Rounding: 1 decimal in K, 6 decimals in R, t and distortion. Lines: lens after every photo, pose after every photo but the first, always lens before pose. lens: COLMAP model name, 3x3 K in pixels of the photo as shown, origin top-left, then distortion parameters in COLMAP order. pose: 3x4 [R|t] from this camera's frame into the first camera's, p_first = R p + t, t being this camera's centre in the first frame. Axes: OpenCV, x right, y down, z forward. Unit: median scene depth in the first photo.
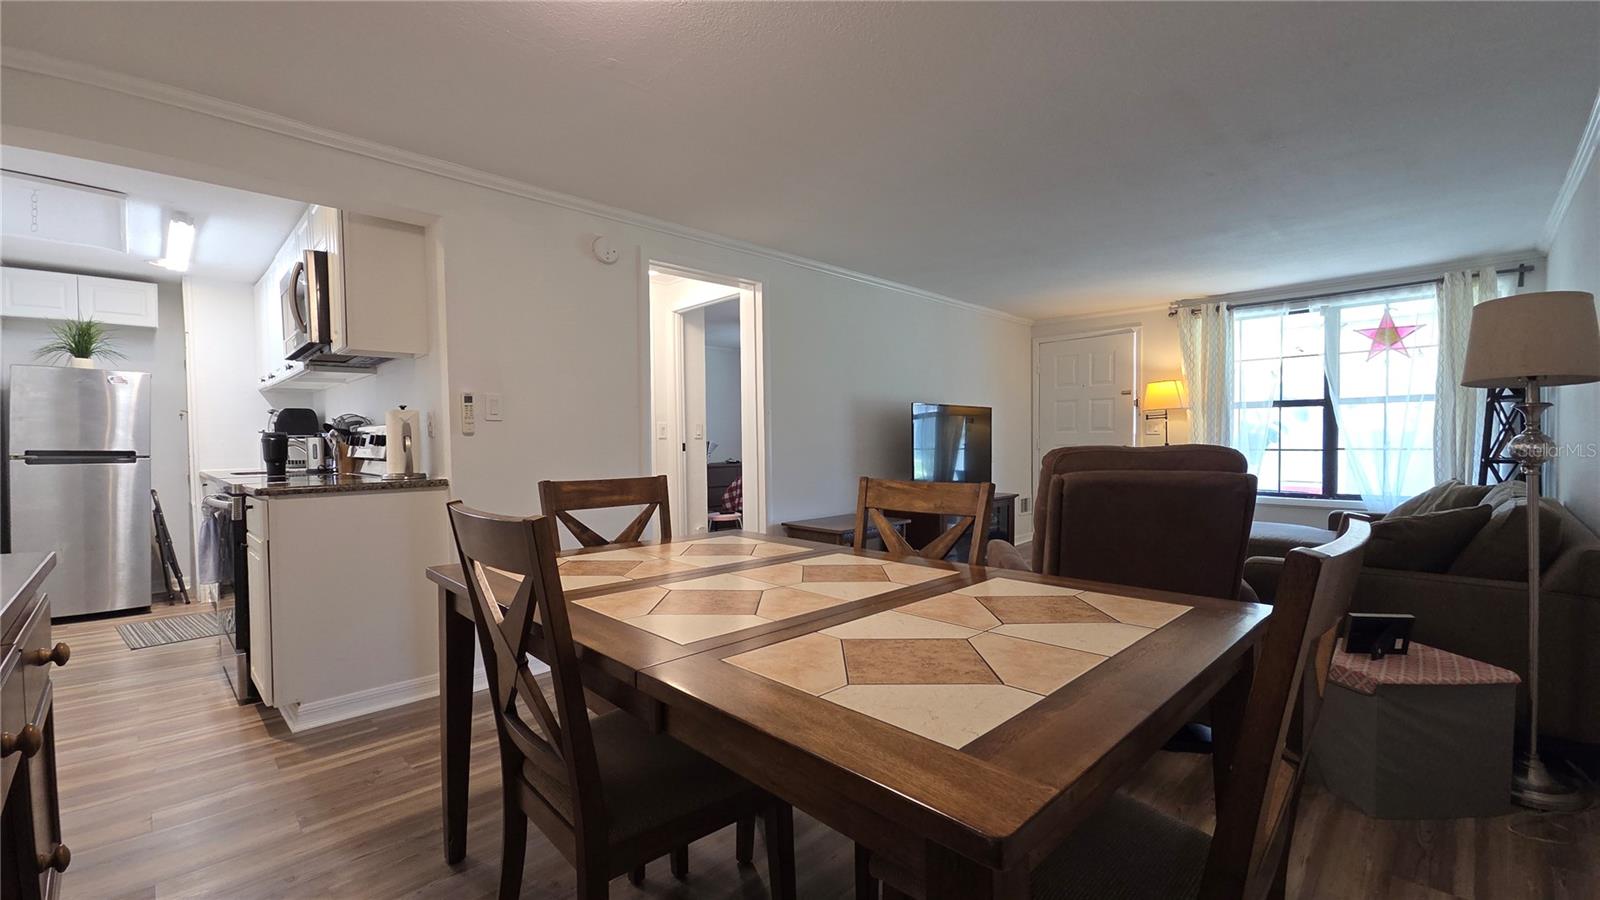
lens RADIAL K [[659.2, 0, 797.8], [0, 659.2, 455.7], [0, 0, 1]] dist [0.014957, -0.000490]
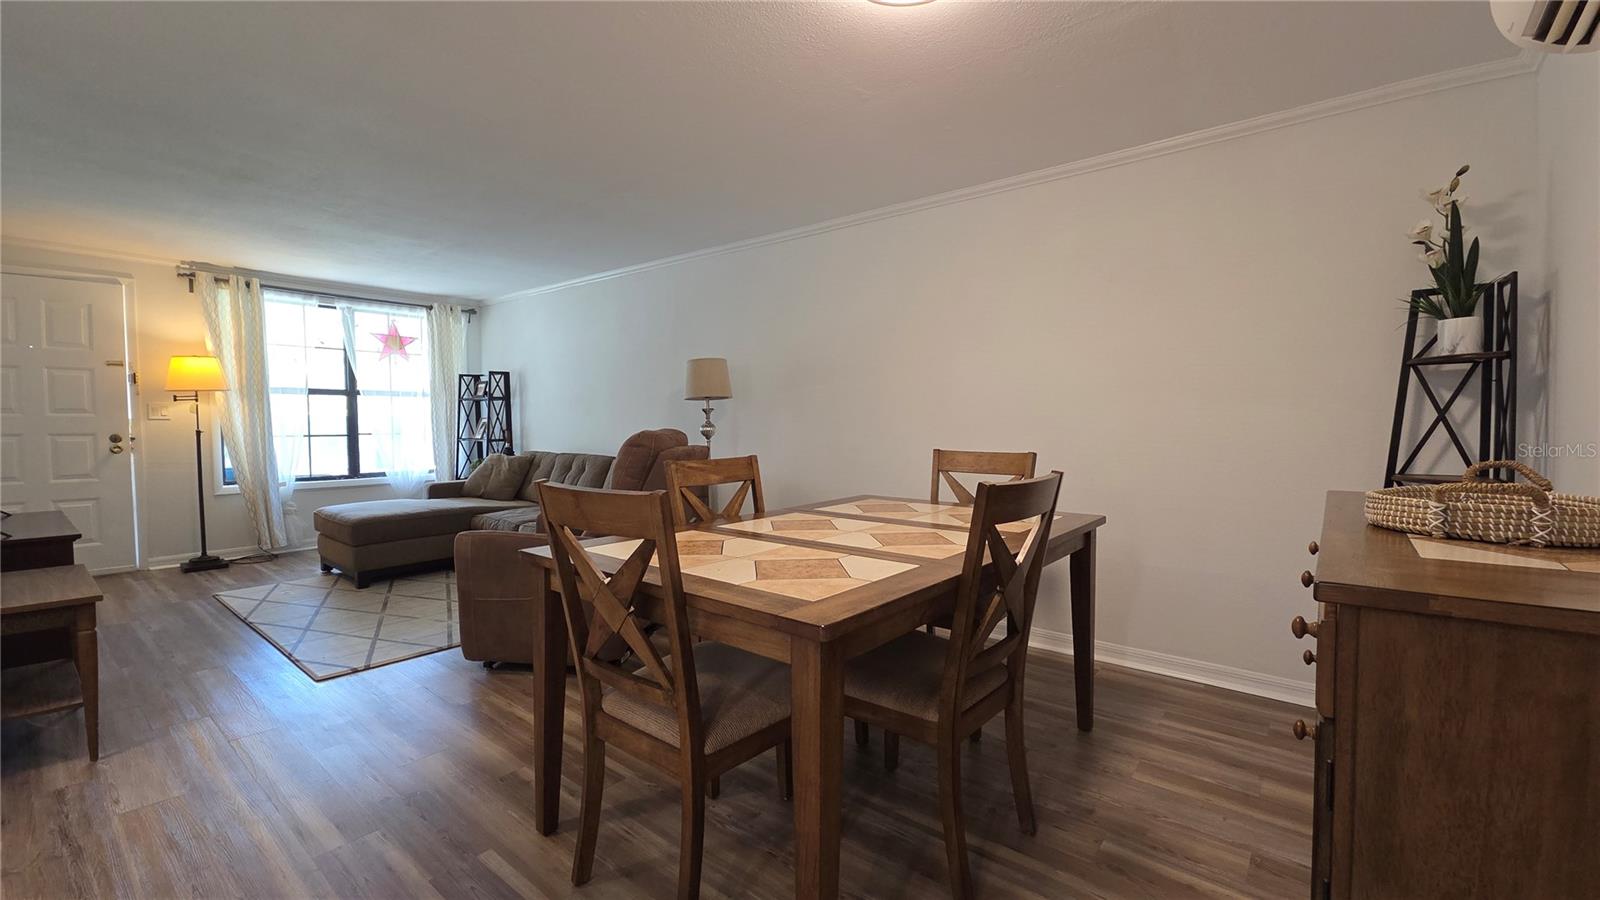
lens RADIAL K [[659.2, 0, 800.1], [0, 659.2, 453.3], [0, 0, 1]] dist [0.014957, -0.000490]
pose [[-0.083132, -0.038656, 0.995789, -0.382507], [0.028150, 0.998758, 0.041121, -0.002935], [-0.996141, 0.031450, -0.081941, 0.333179]]
